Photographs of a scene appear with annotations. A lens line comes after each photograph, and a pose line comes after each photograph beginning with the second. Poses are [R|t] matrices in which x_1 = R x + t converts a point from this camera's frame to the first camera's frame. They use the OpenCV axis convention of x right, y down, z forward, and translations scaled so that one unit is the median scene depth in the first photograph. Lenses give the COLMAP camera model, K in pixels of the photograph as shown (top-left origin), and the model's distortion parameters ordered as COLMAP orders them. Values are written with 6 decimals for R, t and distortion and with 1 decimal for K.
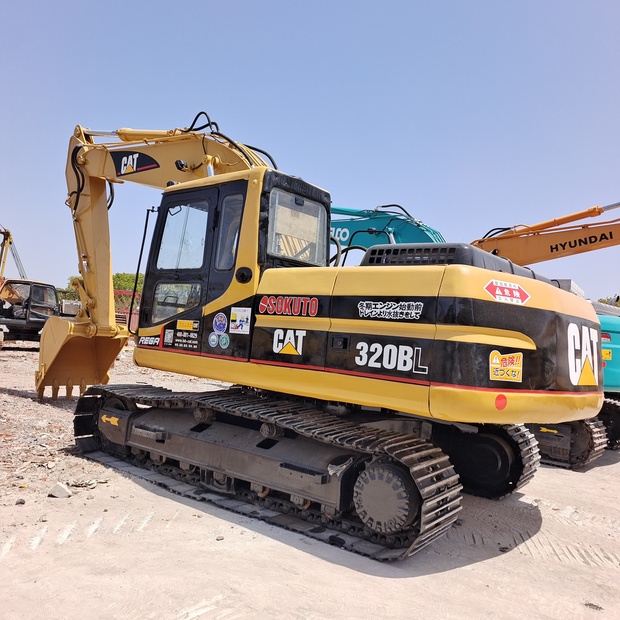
lens RADIAL K [[562.4, 0, 312.8], [0, 562.4, 311.7], [0, 0, 1]] dist [0.055873, -0.022800]
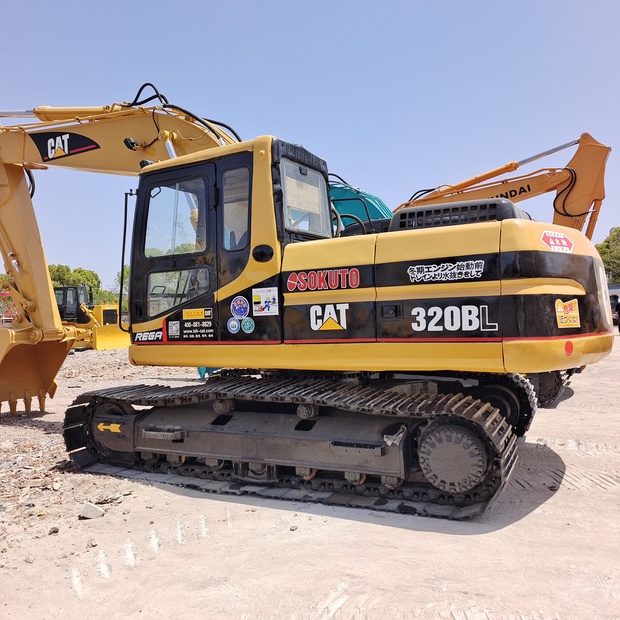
lens RADIAL K [[562.4, 0, 312.8], [0, 562.4, 311.7], [0, 0, 1]] dist [0.055873, -0.022800]
pose [[0.976158, -0.116655, 0.183050, -0.218741], [0.108839, 0.992687, 0.052215, -0.008011], [-0.187802, -0.031047, 0.981716, 0.054875]]
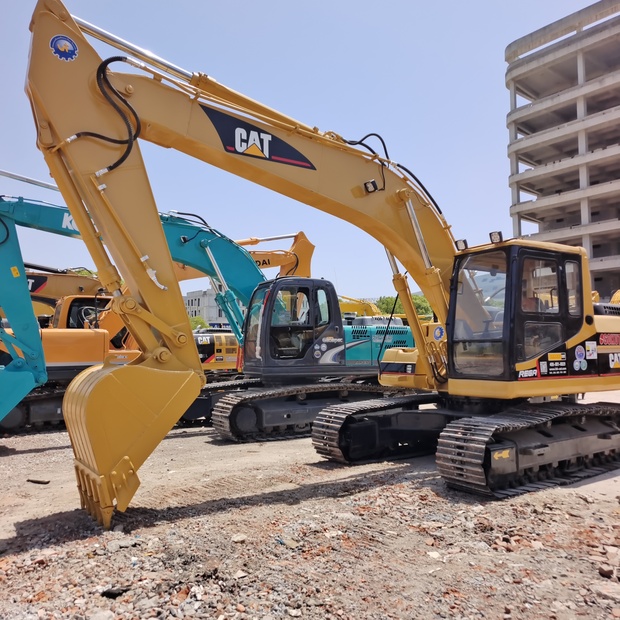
lens RADIAL K [[562.4, 0, 312.8], [0, 562.4, 311.7], [0, 0, 1]] dist [0.055873, -0.022800]
pose [[0.266153, -0.019169, 0.963740, -1.736645], [-0.010947, 0.999678, 0.022907, -0.110167], [-0.963869, -0.016647, 0.265858, 1.272945]]
